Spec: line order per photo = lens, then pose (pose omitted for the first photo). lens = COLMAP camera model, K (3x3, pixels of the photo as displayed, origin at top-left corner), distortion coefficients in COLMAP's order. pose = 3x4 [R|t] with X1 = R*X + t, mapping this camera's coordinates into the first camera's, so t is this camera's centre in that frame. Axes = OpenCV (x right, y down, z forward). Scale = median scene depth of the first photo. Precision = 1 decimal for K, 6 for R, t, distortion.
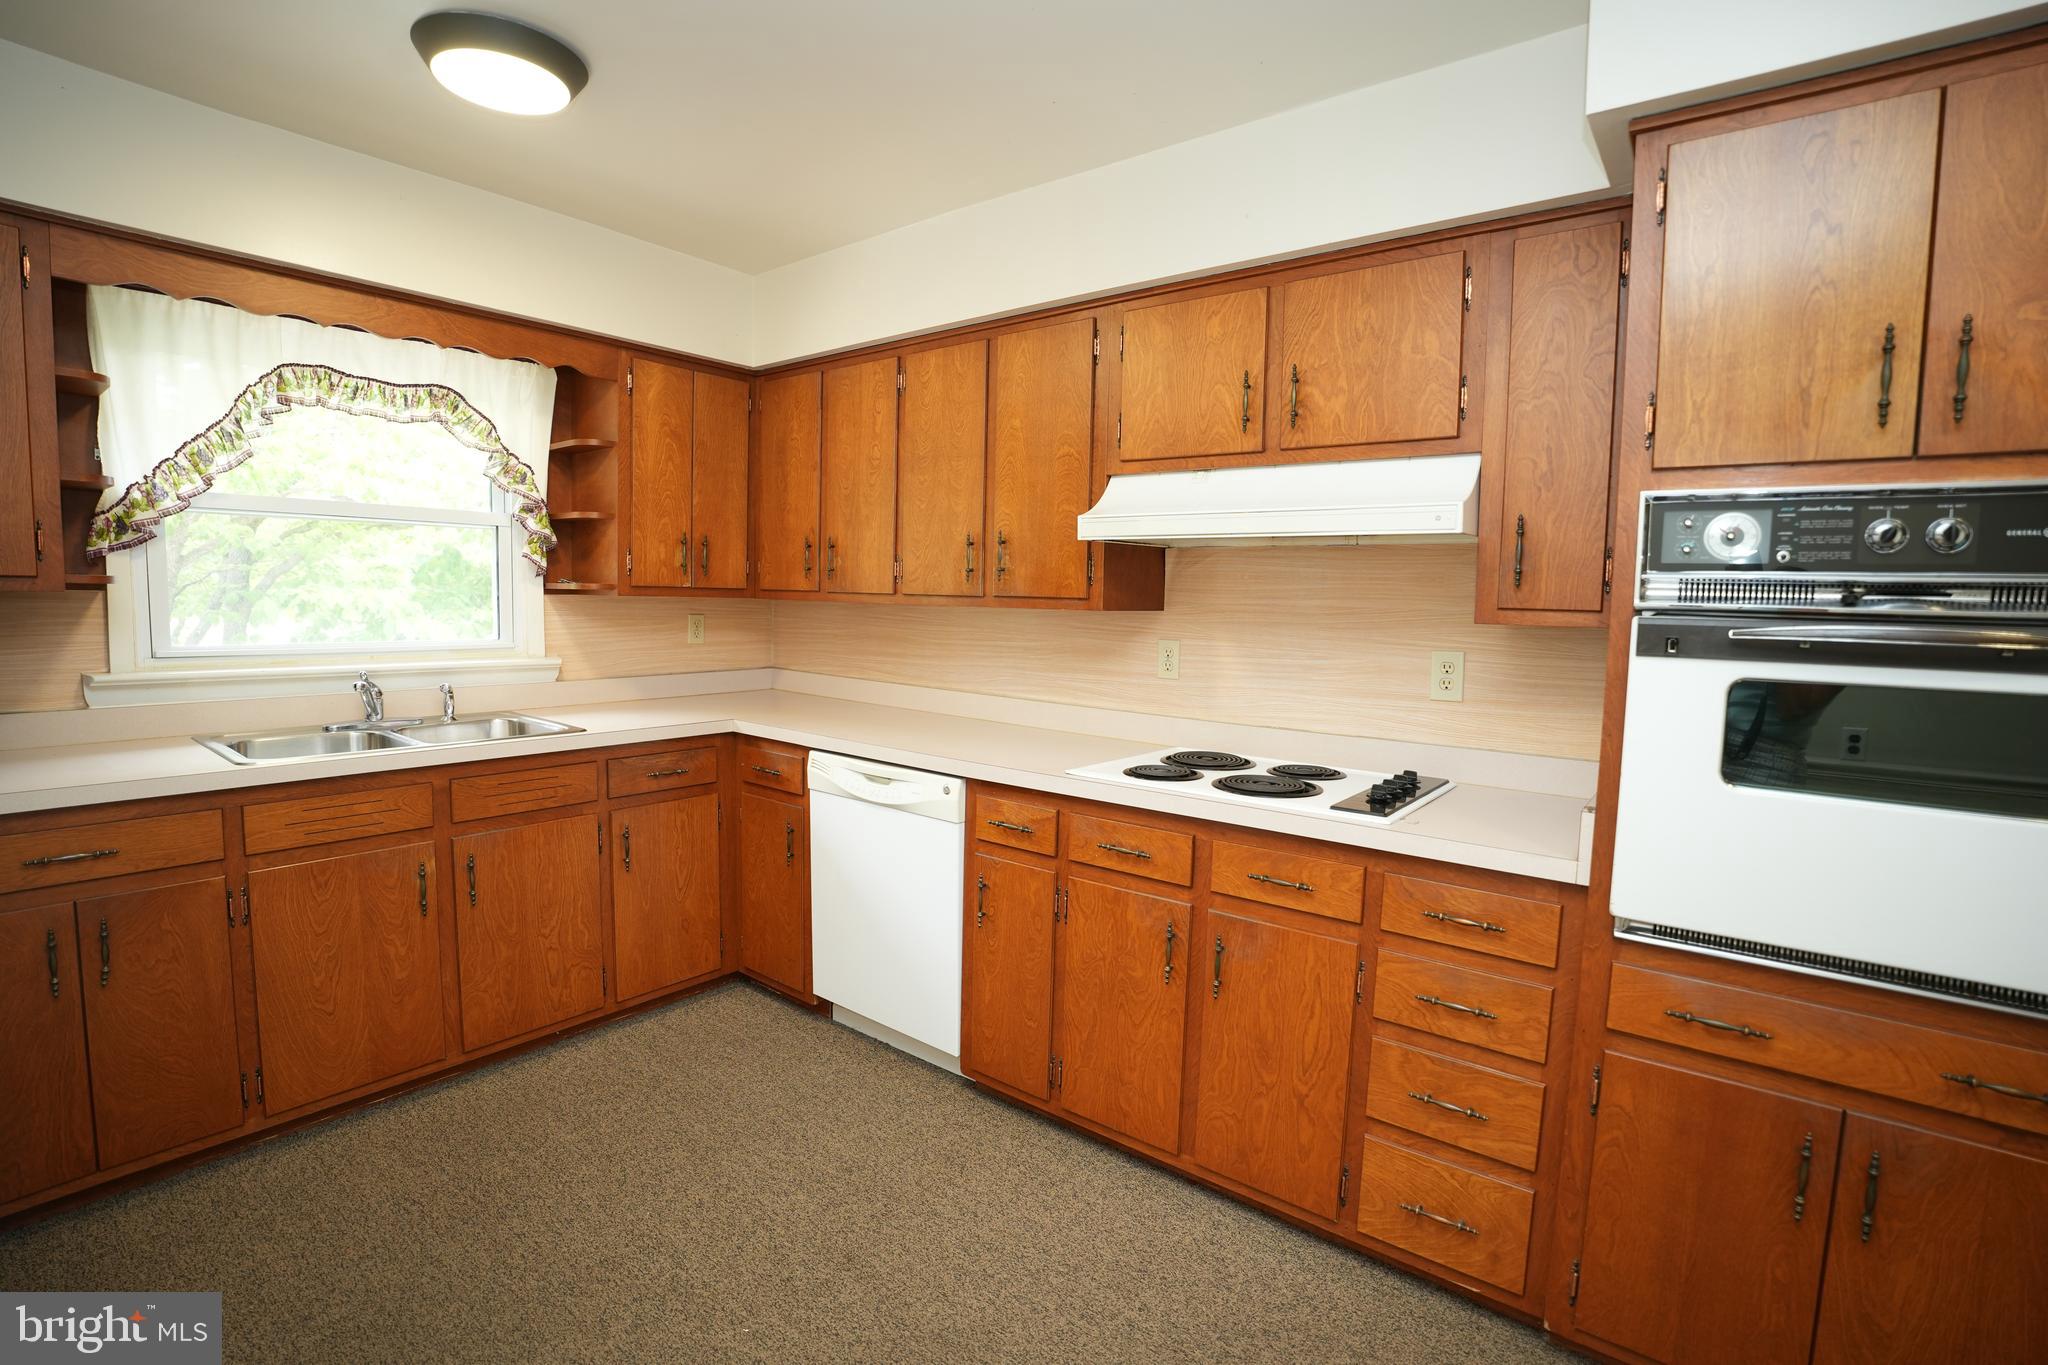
lens RADIAL K [[939.8, 0, 1024.0], [0, 939.8, 682.5], [0, 0, 1]] dist [-0.063609, 0.017002]
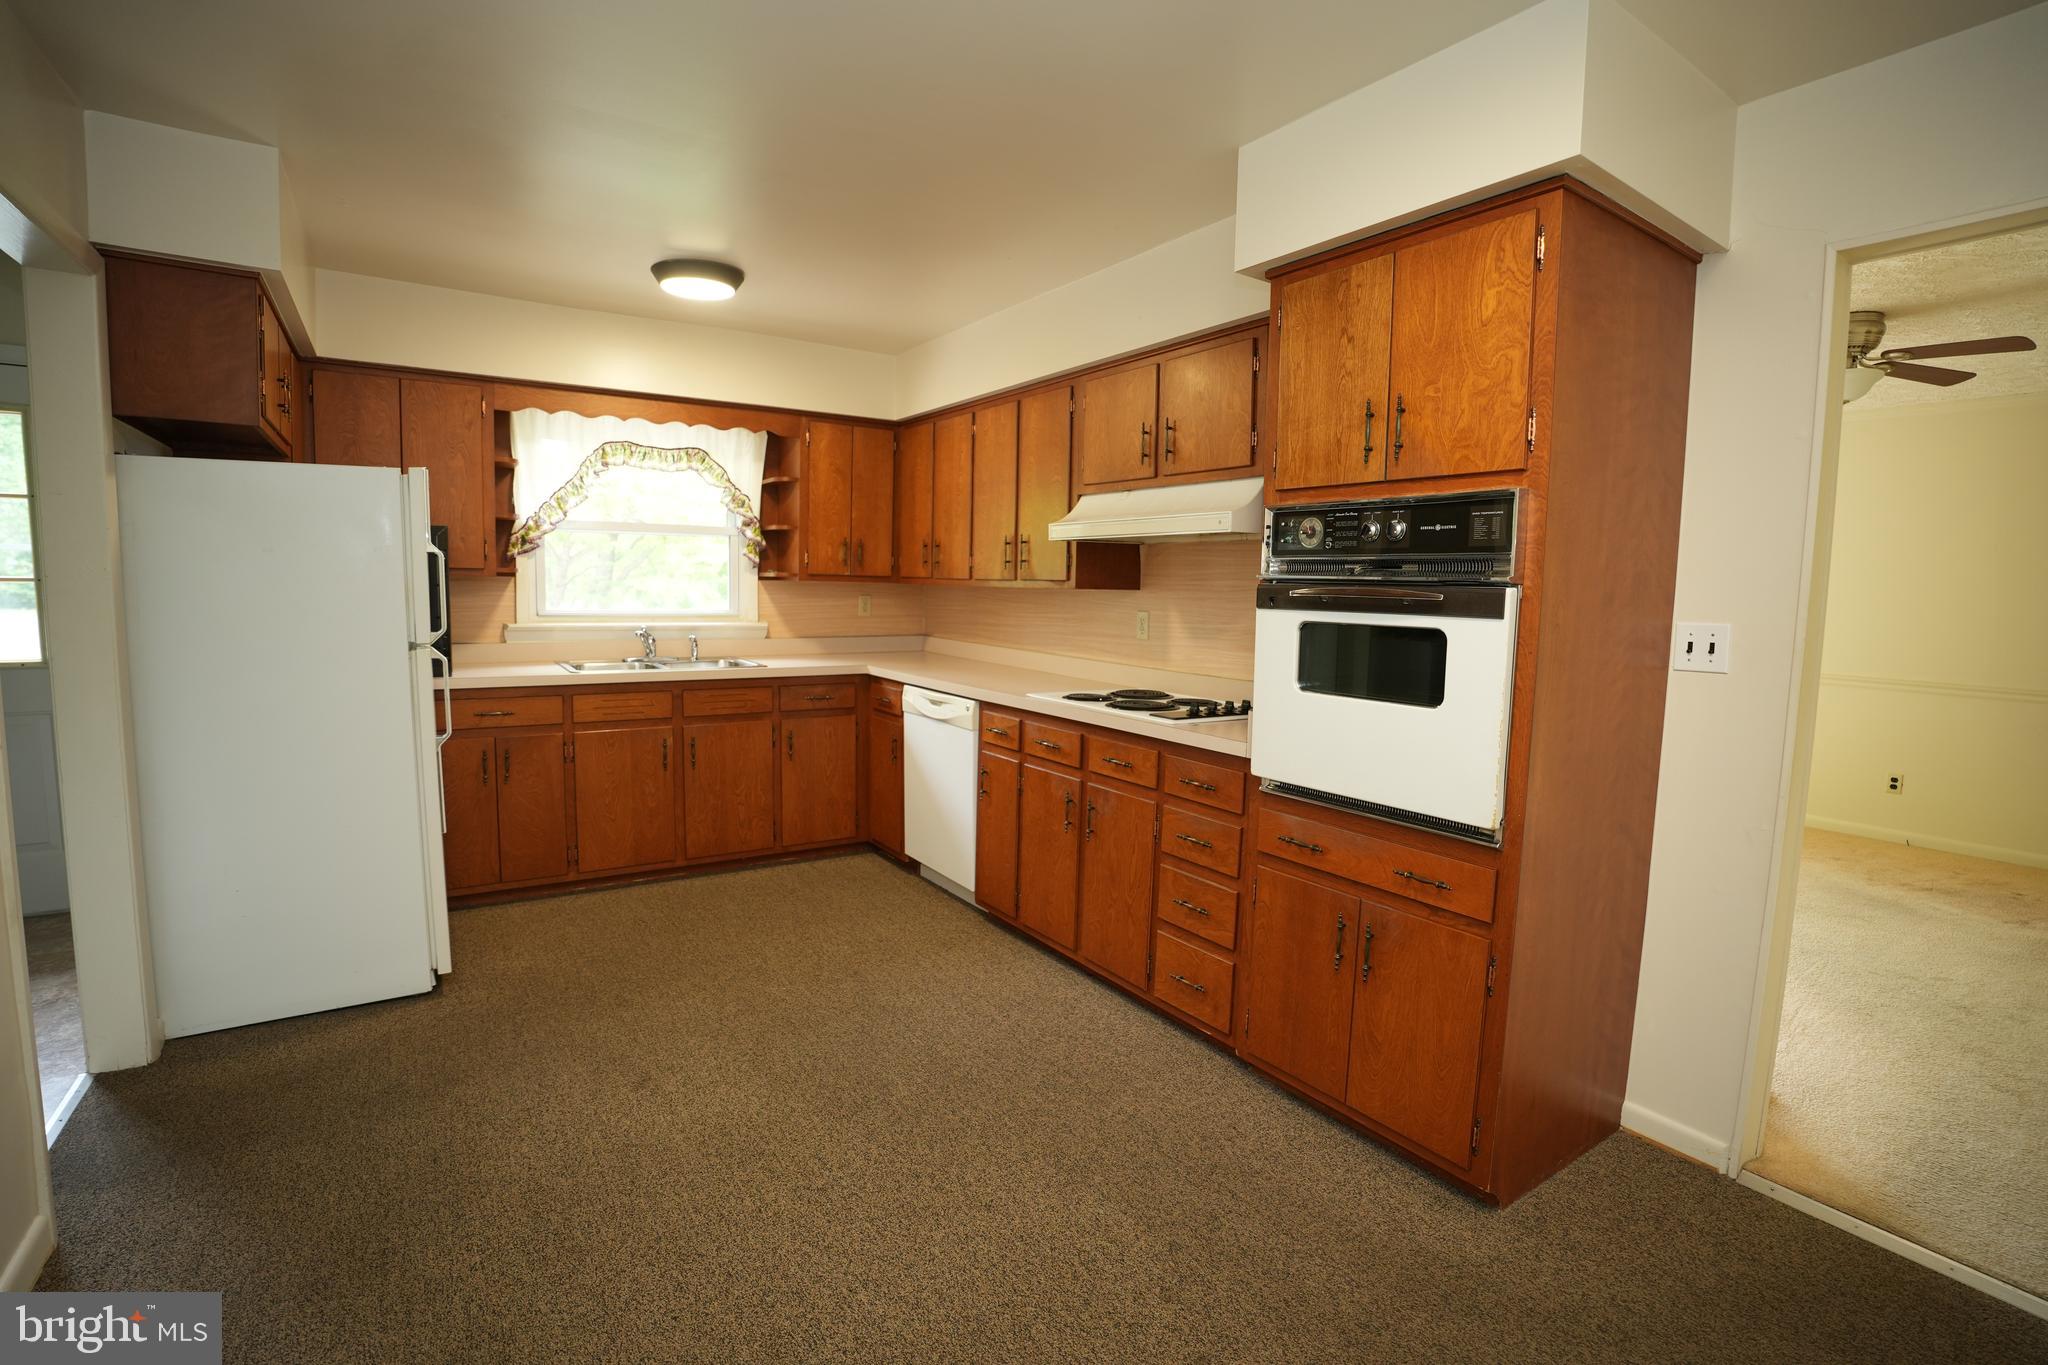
lens RADIAL K [[939.8, 0, 1024.0], [0, 939.8, 682.5], [0, 0, 1]] dist [-0.063609, 0.017002]
pose [[0.950488, 0.029922, -0.309317, 0.471252], [-0.028351, 0.999552, 0.009574, 0.056611], [0.309465, -0.000330, 0.950911, -0.401048]]
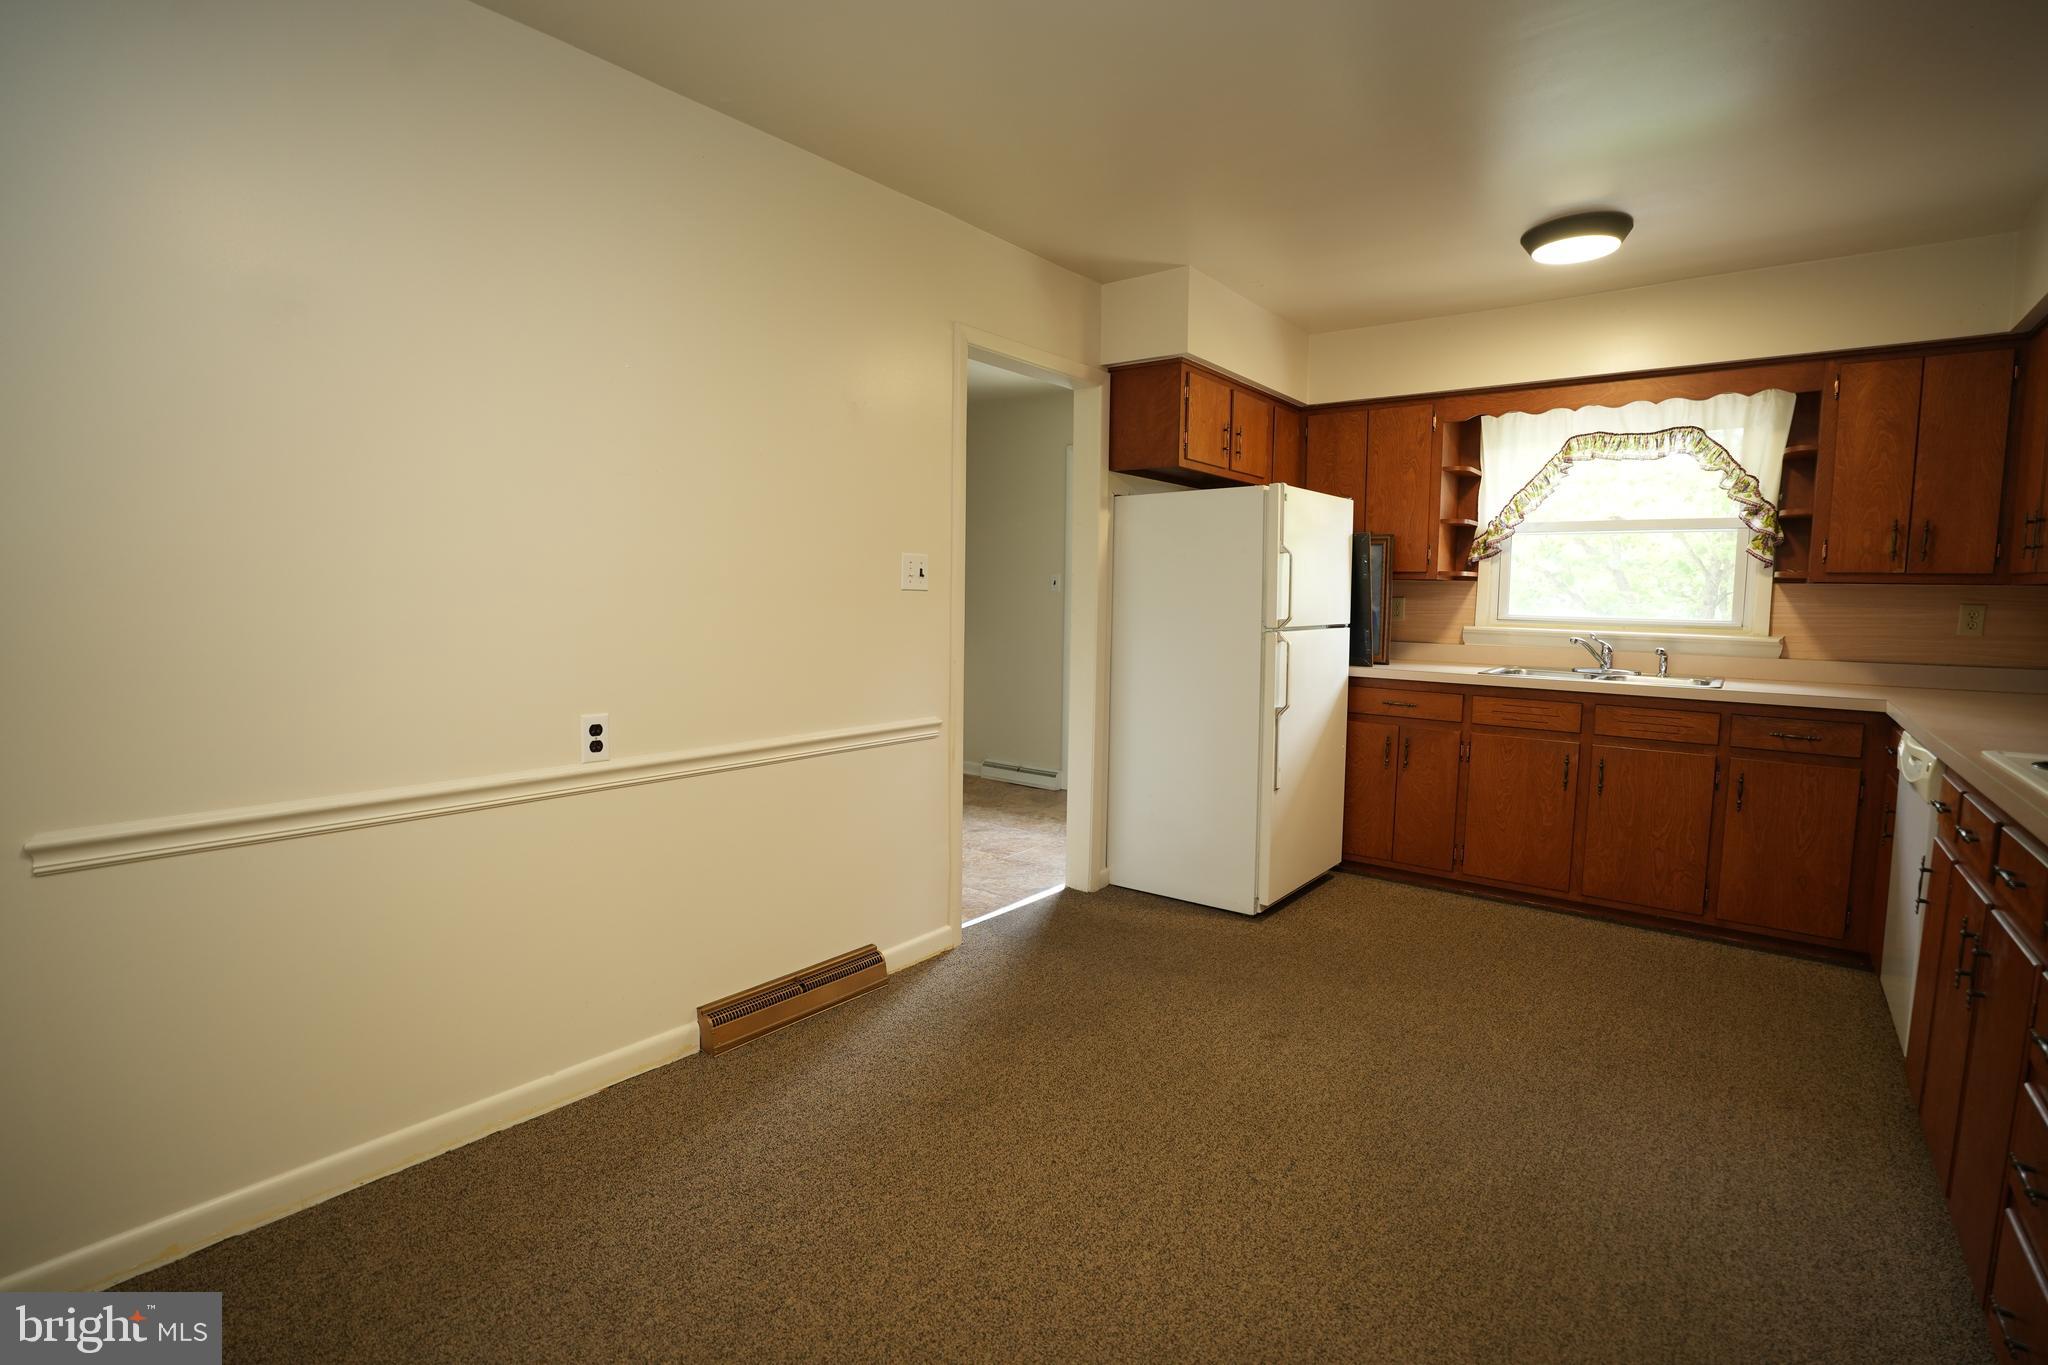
lens RADIAL K [[939.8, 0, 1024.0], [0, 939.8, 682.5], [0, 0, 1]] dist [-0.063609, 0.017002]
pose [[0.000677, 0.073035, -0.997329, 0.819693], [-0.103315, 0.991997, 0.072575, 0.057512], [0.994648, 0.102990, 0.008217, 0.073177]]
